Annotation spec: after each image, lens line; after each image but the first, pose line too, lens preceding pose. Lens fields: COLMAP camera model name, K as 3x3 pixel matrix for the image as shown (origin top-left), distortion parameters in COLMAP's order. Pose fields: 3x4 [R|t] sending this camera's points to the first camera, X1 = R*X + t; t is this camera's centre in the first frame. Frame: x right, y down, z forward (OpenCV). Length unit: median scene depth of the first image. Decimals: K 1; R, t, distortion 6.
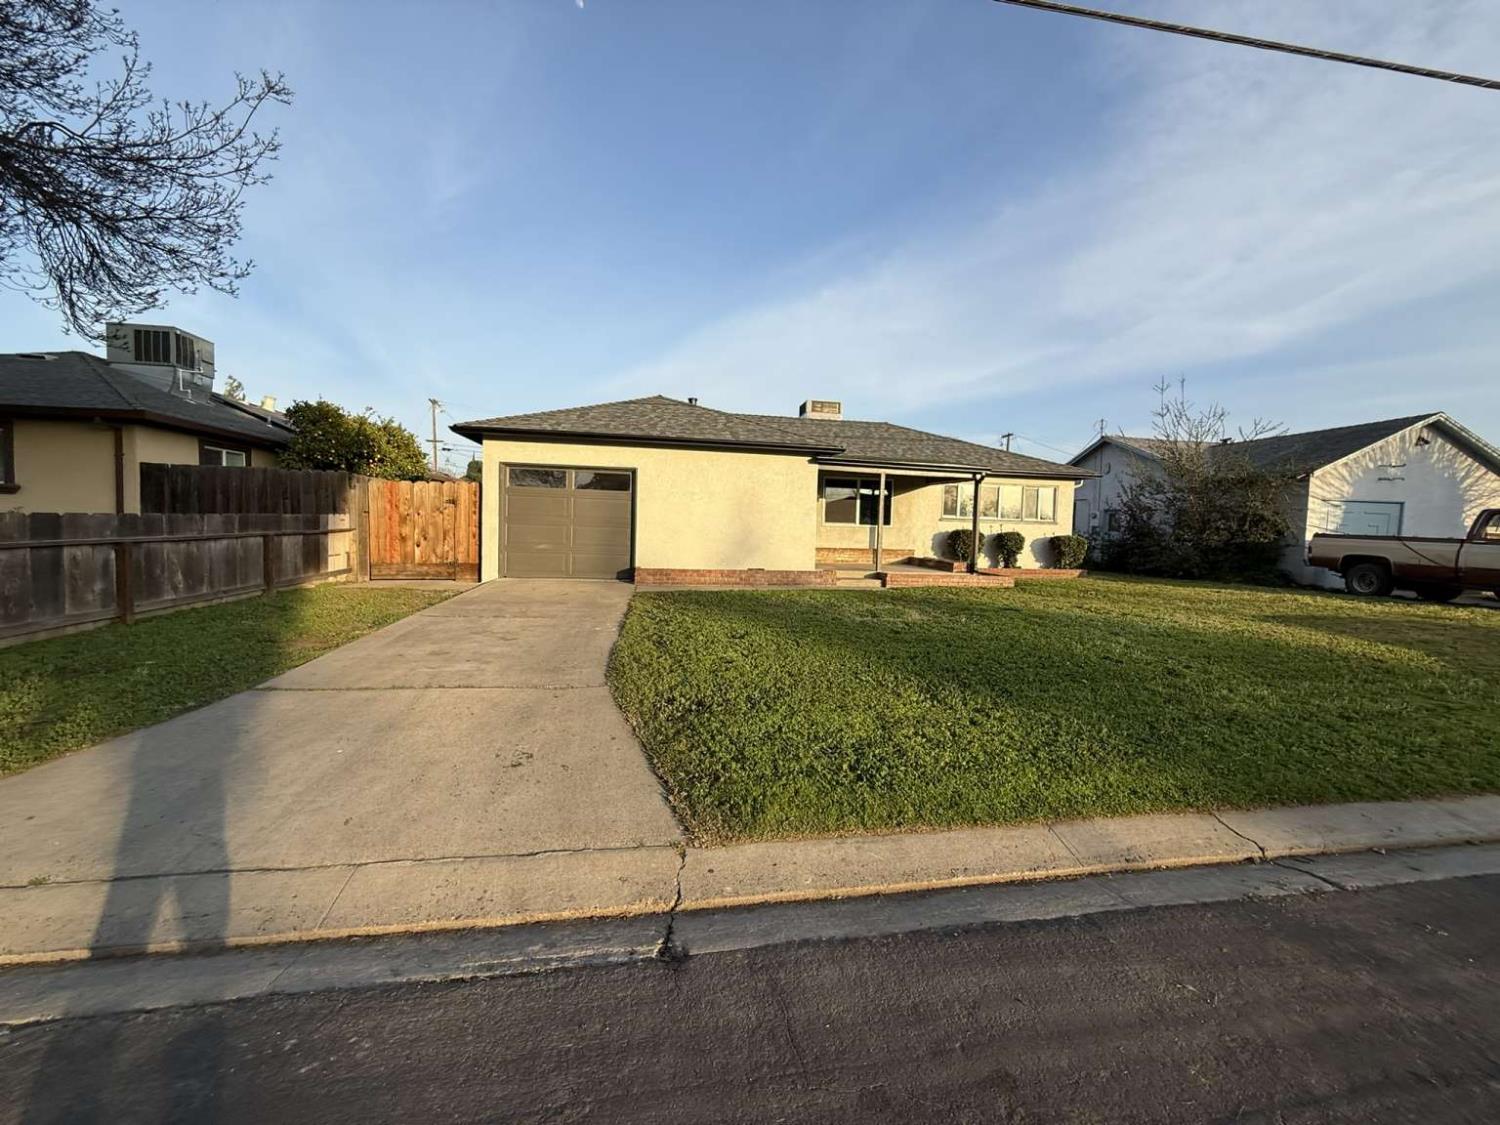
lens RADIAL K [[598.6, 0, 750.0], [0, 598.6, 562.5], [0, 0, 1]] dist [-0.000928, -0.000007]
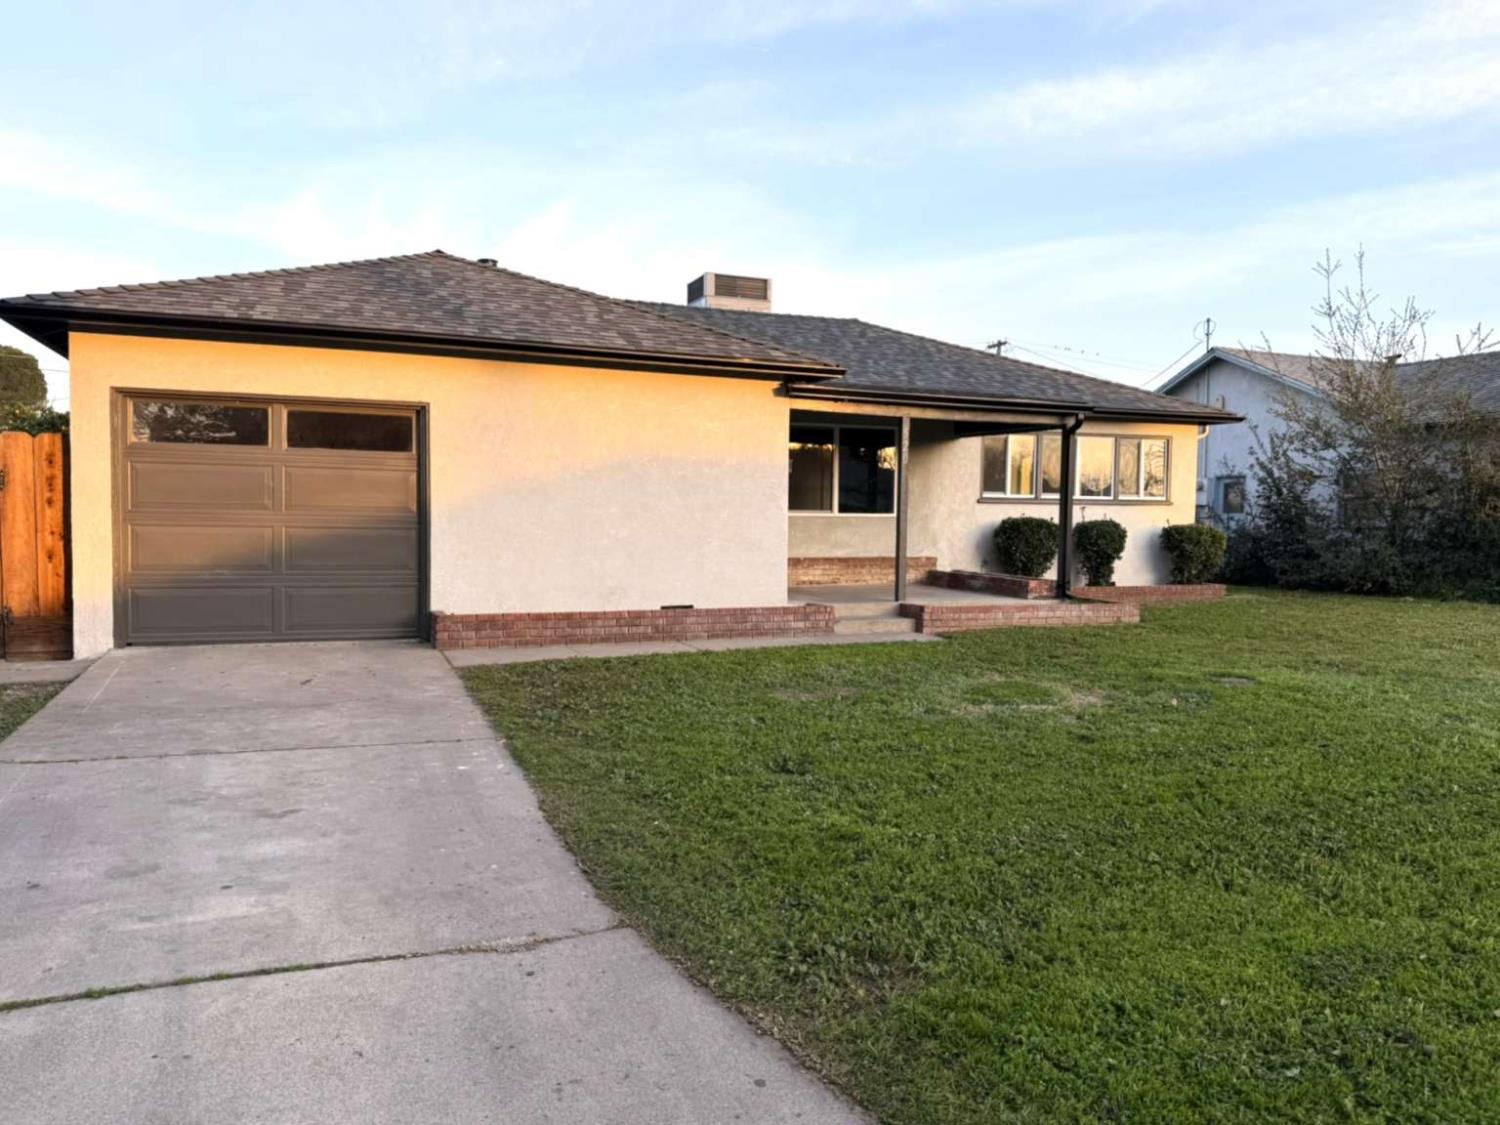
lens RADIAL K [[1095.7, 0, 750.0], [0, 1095.7, 562.5], [0, 0, 1]] dist [0.160635, -0.280914]
pose [[0.976187, -0.025818, 0.215391, -0.115730], [0.027721, 0.999599, -0.005818, -0.016867], [-0.215154, 0.011650, 0.976511, 0.074610]]
